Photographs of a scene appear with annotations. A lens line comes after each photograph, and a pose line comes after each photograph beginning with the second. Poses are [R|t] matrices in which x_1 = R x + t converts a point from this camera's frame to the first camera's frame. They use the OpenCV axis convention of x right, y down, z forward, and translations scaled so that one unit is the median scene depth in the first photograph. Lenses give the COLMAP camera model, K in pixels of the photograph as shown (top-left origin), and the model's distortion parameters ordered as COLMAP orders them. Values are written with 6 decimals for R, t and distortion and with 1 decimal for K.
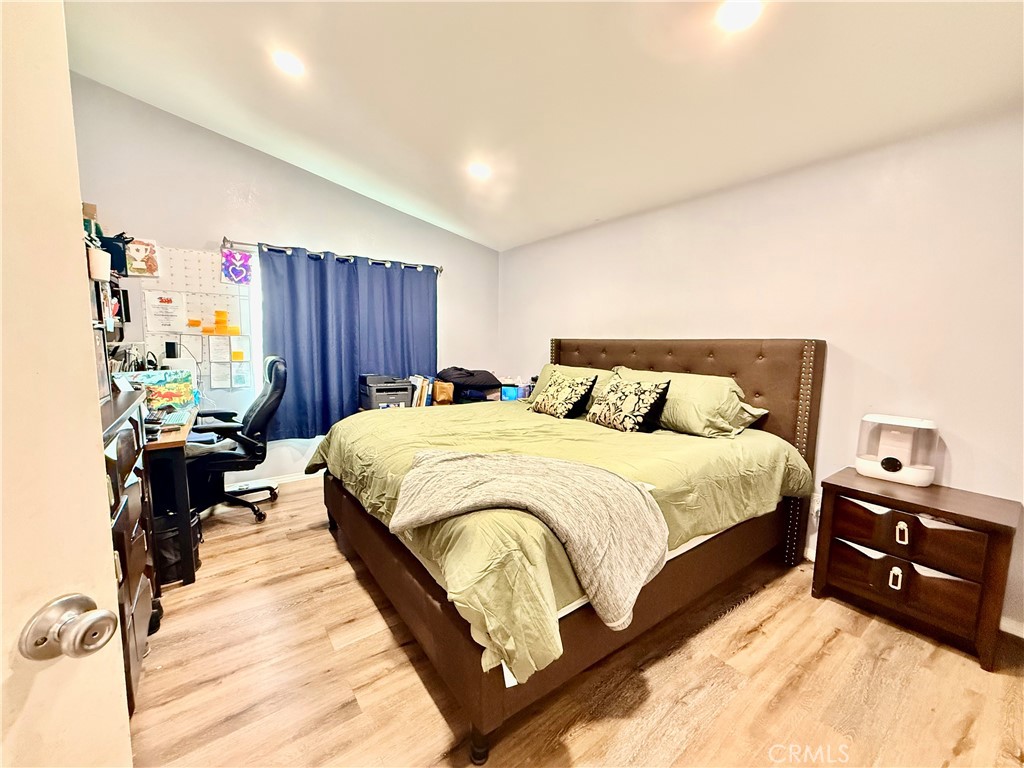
lens RADIAL K [[408.8, 0, 510.0], [0, 408.8, 384.2], [0, 0, 1]] dist [0.001496, 0.000244]
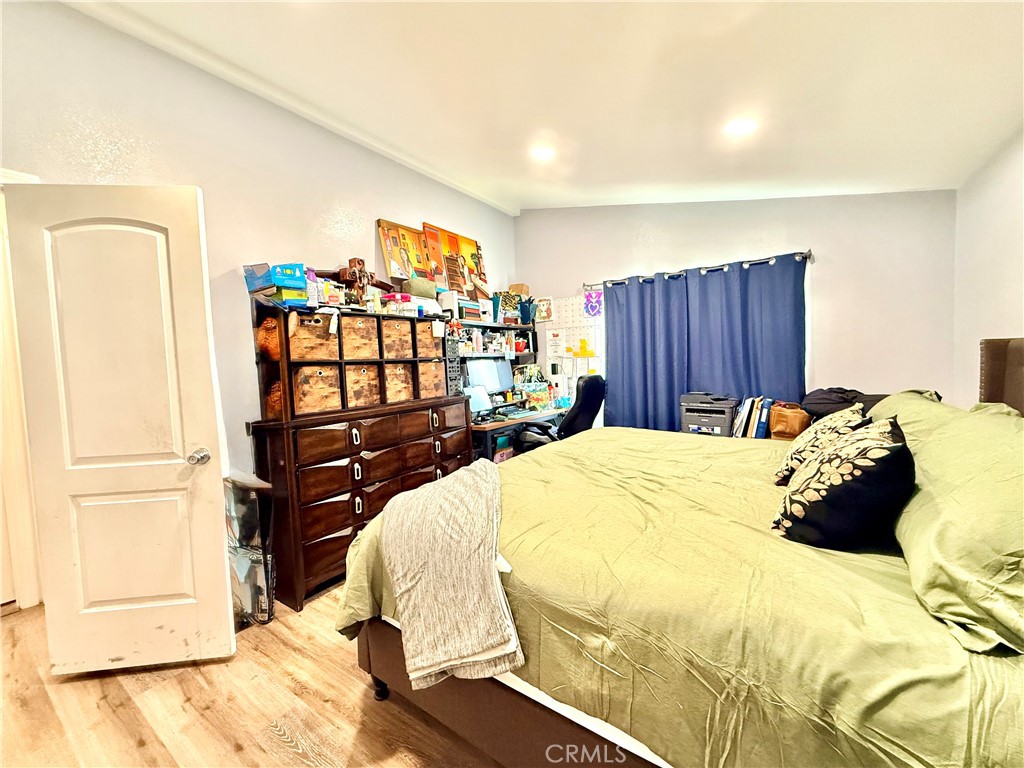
lens RADIAL K [[408.8, 0, 510.0], [0, 408.8, 384.2], [0, 0, 1]] dist [0.001496, 0.000244]
pose [[0.319870, 0.032019, -0.946920, 0.471317], [-0.056972, 0.998270, 0.014510, -0.037942], [0.945747, 0.049307, 0.321141, 0.353157]]
